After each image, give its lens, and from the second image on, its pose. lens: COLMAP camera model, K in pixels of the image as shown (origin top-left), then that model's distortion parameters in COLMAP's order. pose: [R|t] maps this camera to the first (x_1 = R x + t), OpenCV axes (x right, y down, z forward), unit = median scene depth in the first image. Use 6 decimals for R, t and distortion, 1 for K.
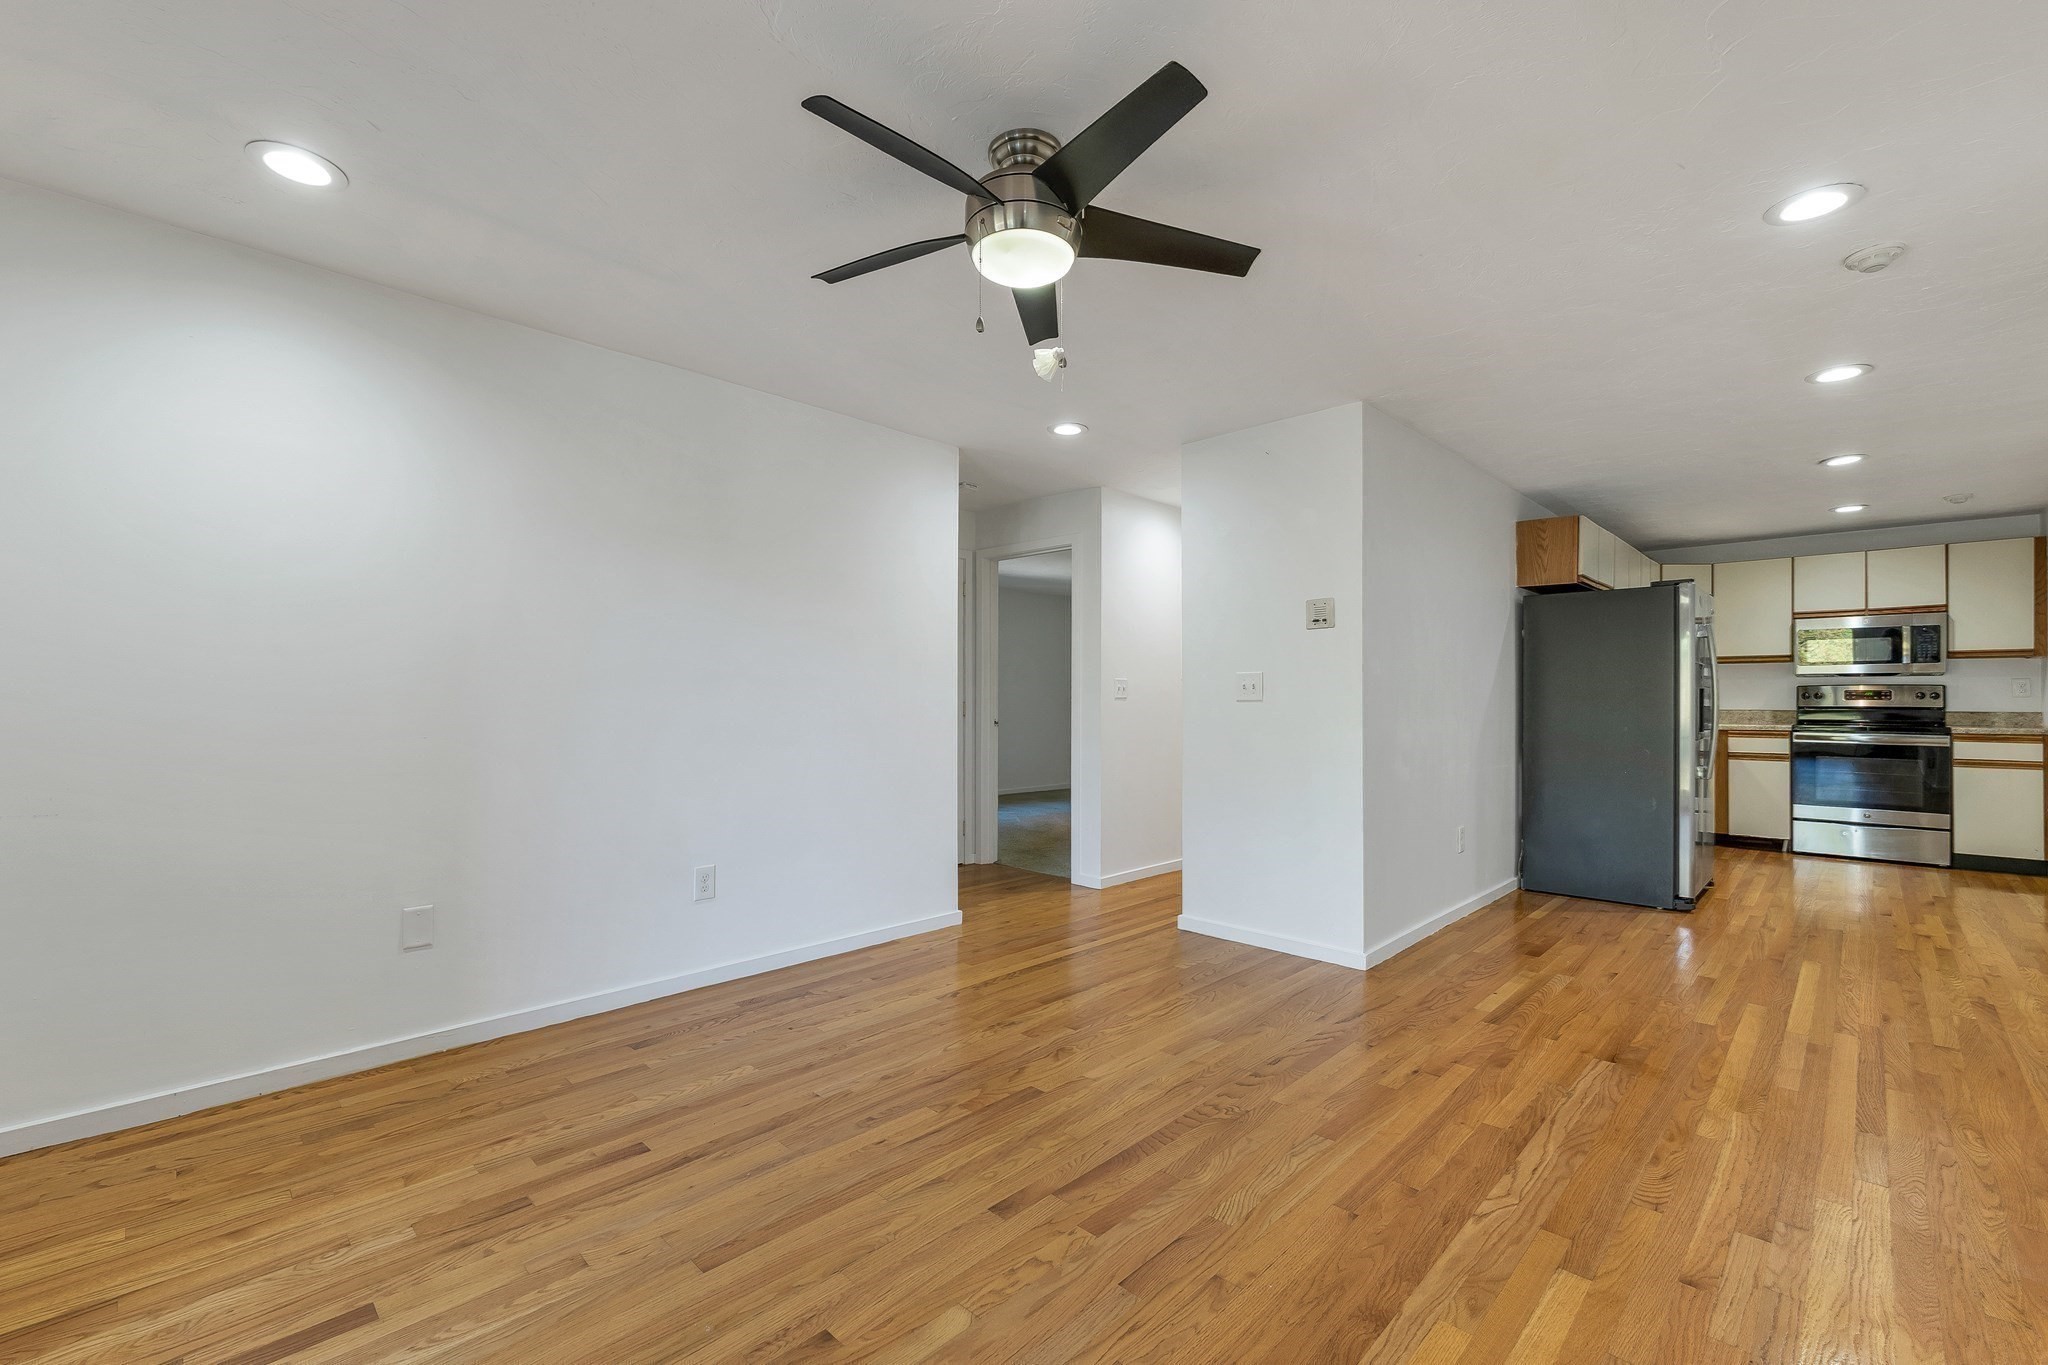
lens RADIAL K [[856.3, 0, 1035.3], [0, 856.3, 694.6], [0, 0, 1]] dist [-0.001123, 0.001184]
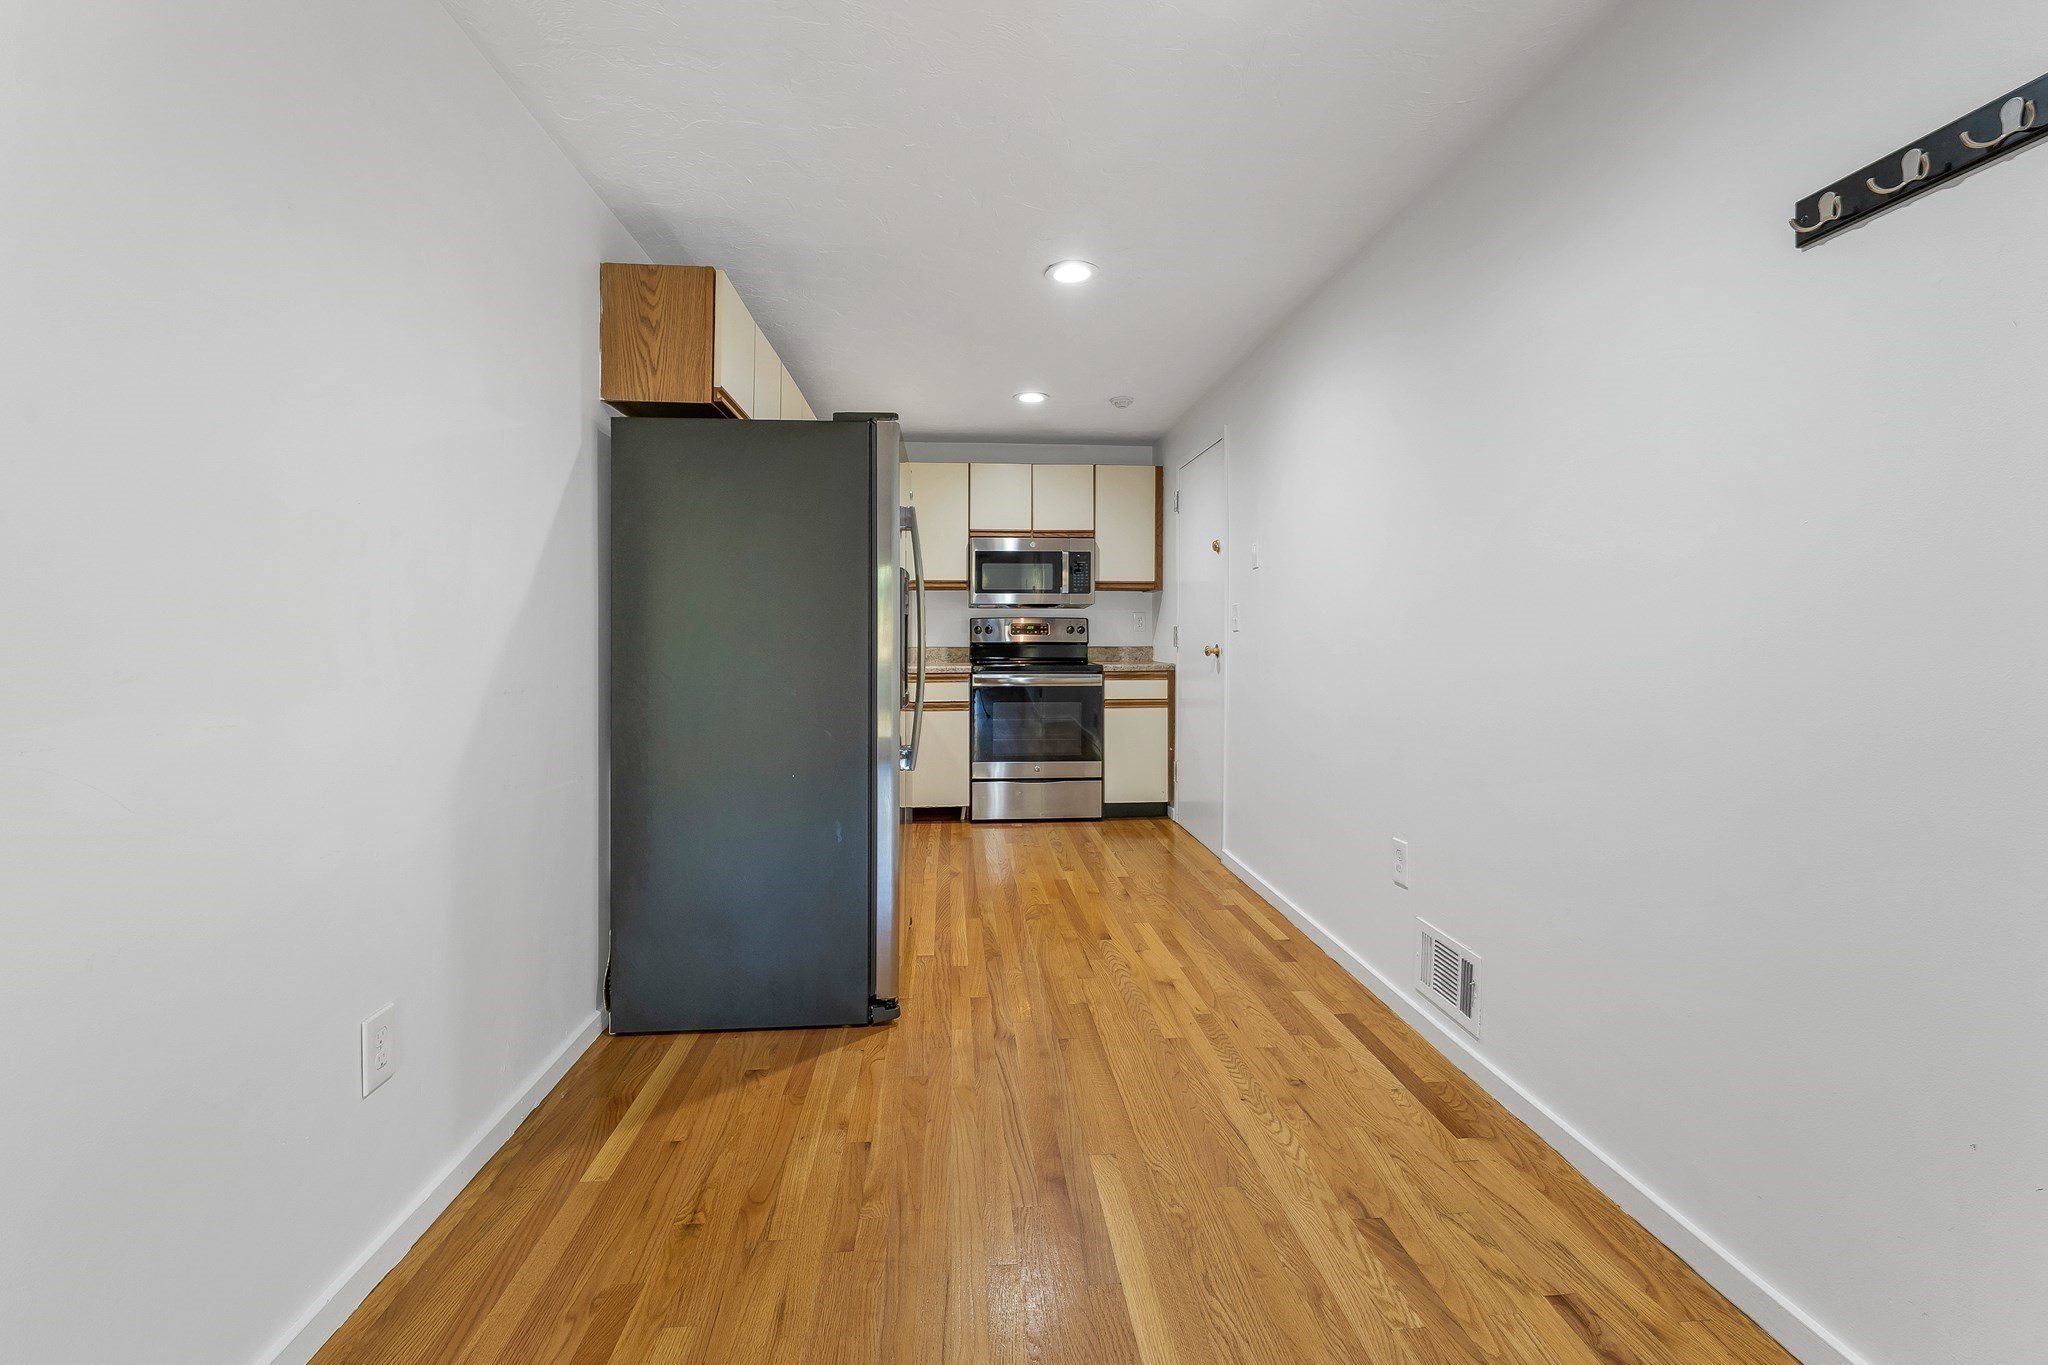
lens RADIAL K [[856.3, 0, 993.1], [0, 856.3, 637.8], [0, 0, 1]] dist [-0.001123, 0.001184]
pose [[0.684569, -0.004565, 0.728934, 0.466741], [0.000659, 0.999984, 0.005643, 0.006673], [-0.728948, -0.003383, 0.684561, 0.657199]]
